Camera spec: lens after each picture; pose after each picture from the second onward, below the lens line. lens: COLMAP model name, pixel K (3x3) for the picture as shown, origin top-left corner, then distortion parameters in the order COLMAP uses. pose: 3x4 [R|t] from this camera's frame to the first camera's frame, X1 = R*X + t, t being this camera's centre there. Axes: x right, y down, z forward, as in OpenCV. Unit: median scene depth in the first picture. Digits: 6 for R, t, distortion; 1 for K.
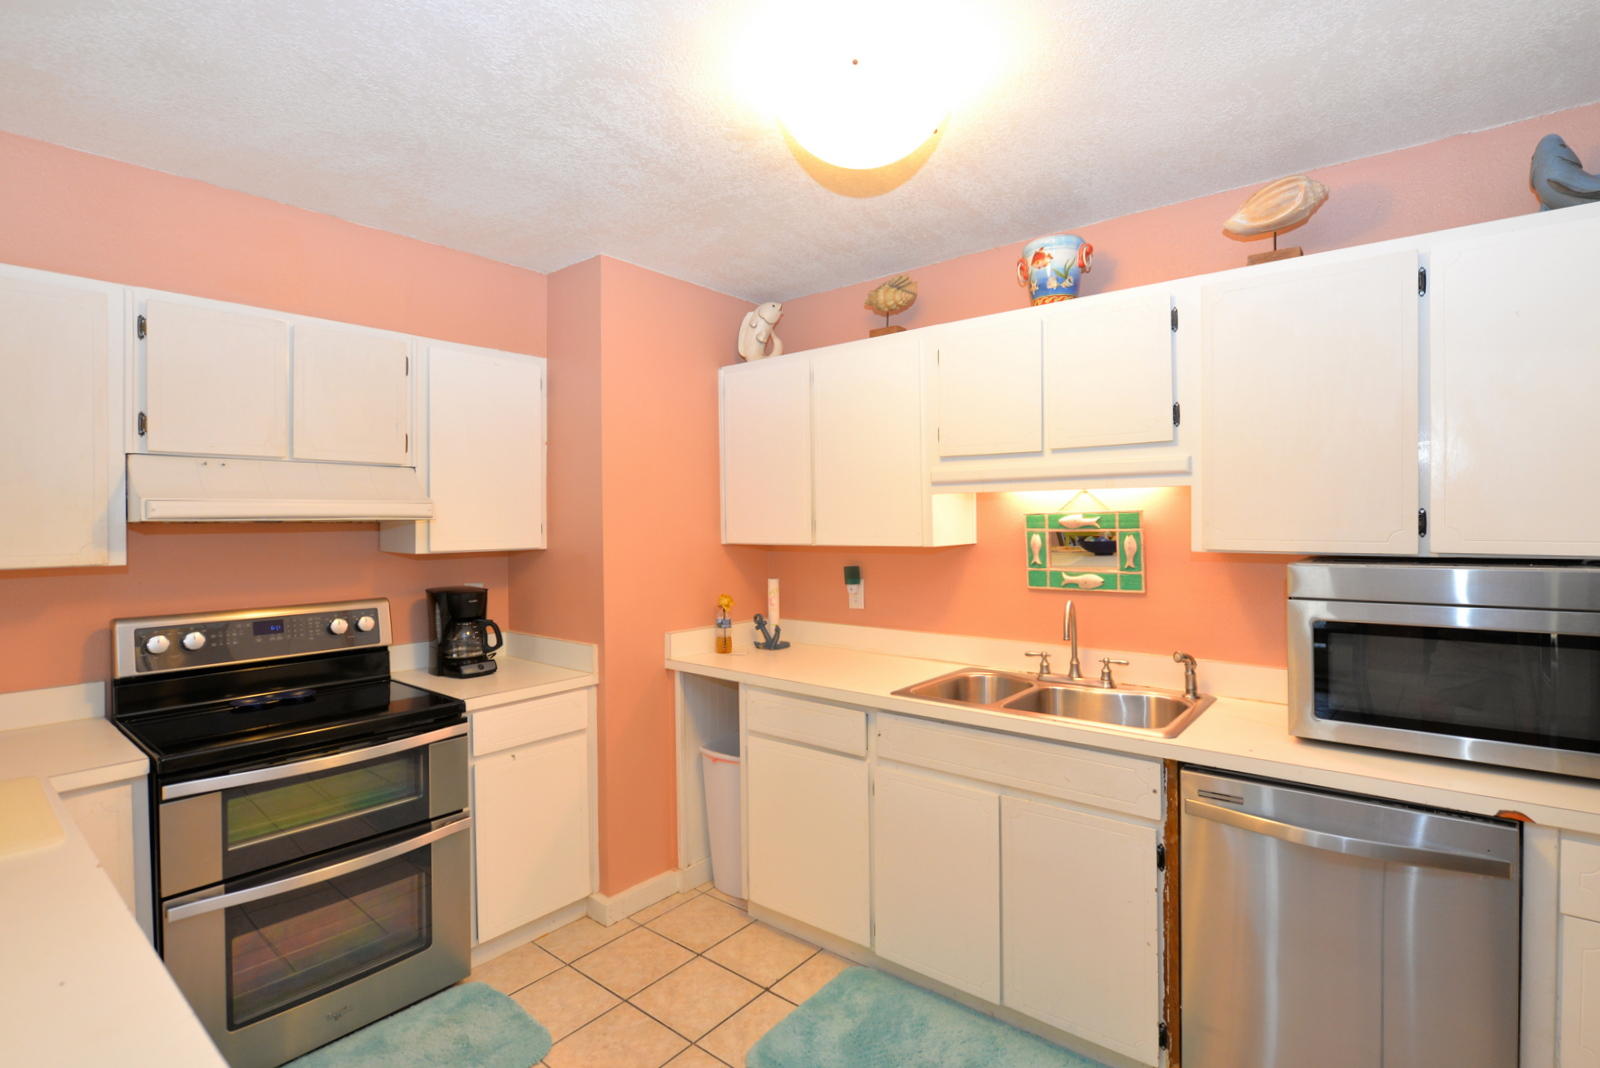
lens RADIAL K [[722.5, 0, 796.1], [0, 722.5, 527.9], [0, 0, 1]] dist [-0.013331, 0.000019]
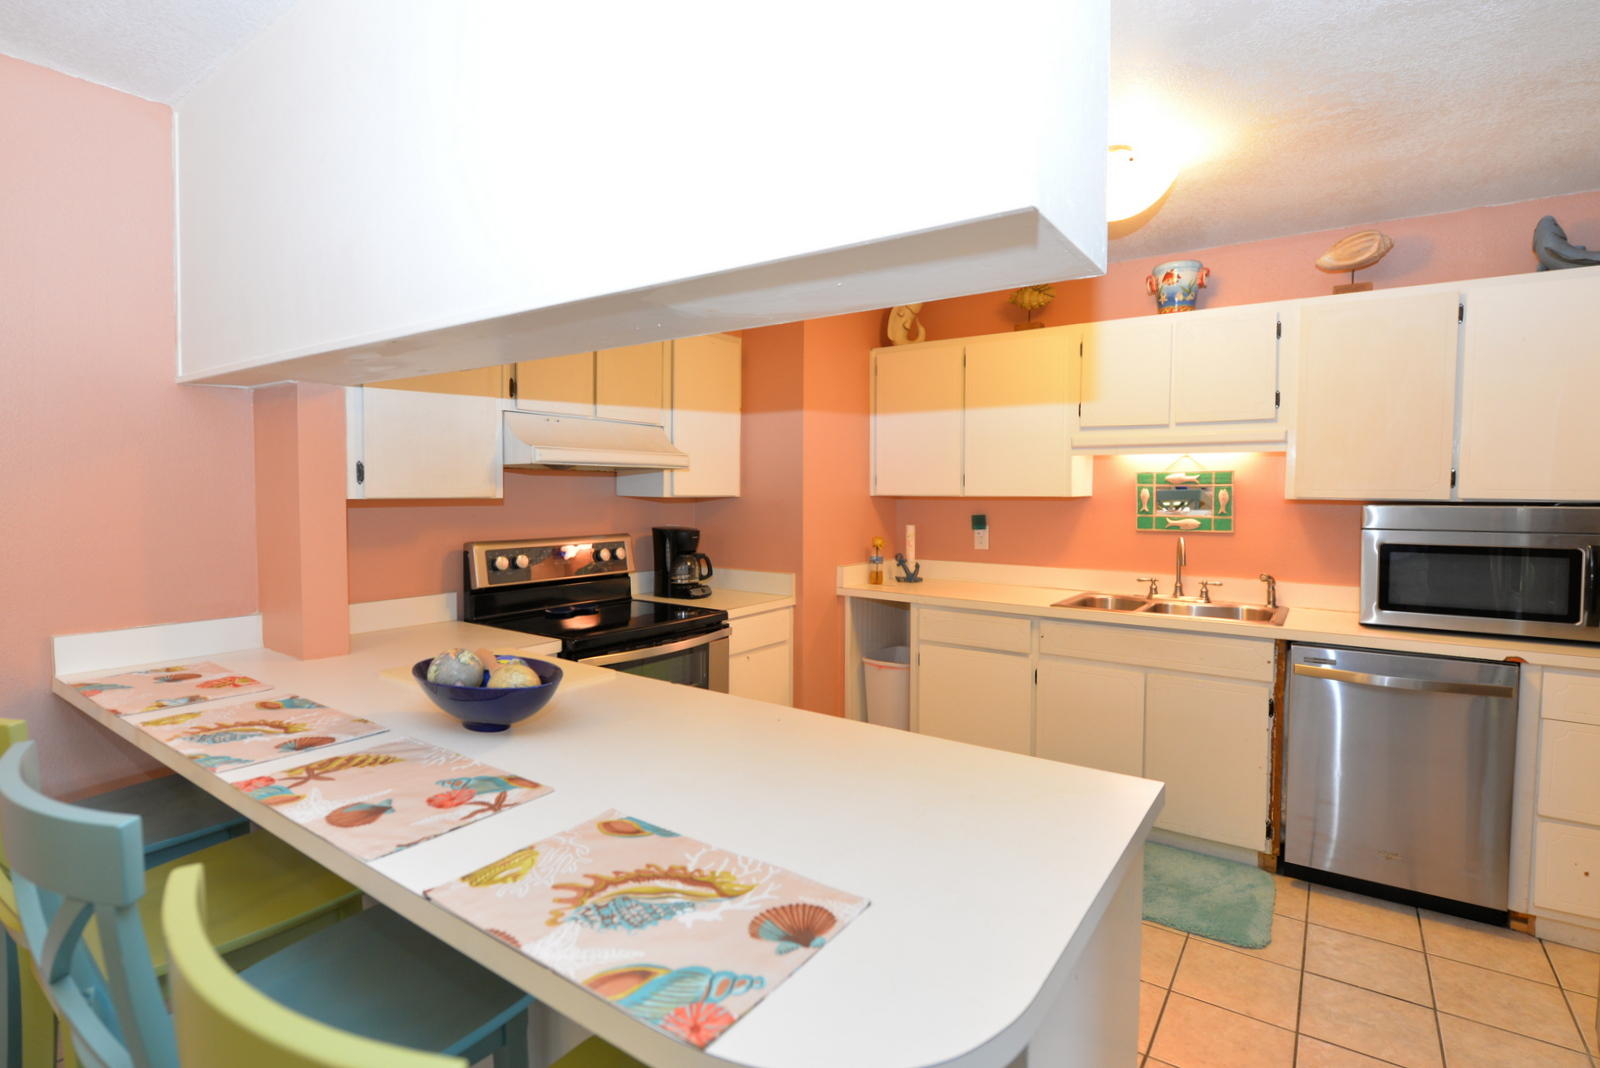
lens RADIAL K [[722.5, 0, 803.4], [0, 722.5, 523.5], [0, 0, 1]] dist [-0.013331, 0.000019]
pose [[0.997549, 0.010512, 0.069177, -0.417883], [-0.013023, 0.999269, 0.035948, 0.037621], [-0.068749, -0.036761, 0.996956, -0.283321]]
